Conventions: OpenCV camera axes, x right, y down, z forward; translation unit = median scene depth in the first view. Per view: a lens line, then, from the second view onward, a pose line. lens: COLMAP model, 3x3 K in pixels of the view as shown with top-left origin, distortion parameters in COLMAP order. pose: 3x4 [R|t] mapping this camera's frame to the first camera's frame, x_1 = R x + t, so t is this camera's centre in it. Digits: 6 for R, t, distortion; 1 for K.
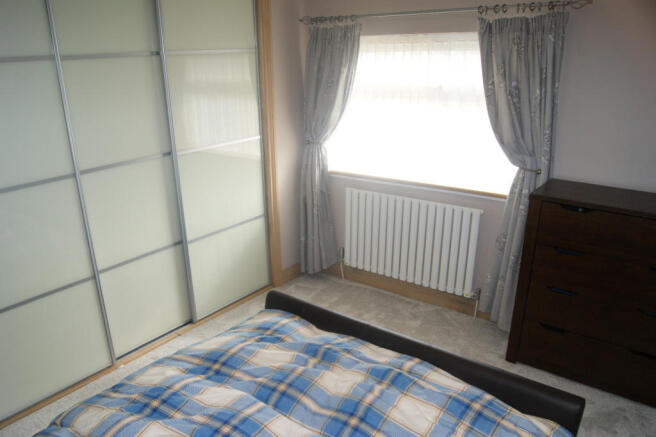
lens RADIAL K [[501.7, 0, 327.1], [0, 501.7, 243.6], [0, 0, 1]] dist [-0.011100, -0.004908]
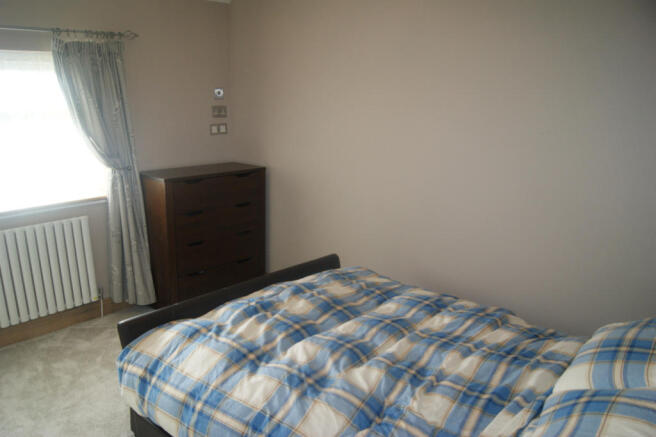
lens RADIAL K [[501.7, 0, 327.1], [0, 501.7, 243.6], [0, 0, 1]] dist [-0.011100, -0.004908]
pose [[0.117691, -0.311973, 0.942774, -0.727968], [0.335024, 0.906186, 0.258043, -0.129669], [-0.934831, 0.285482, 0.211168, 0.340953]]
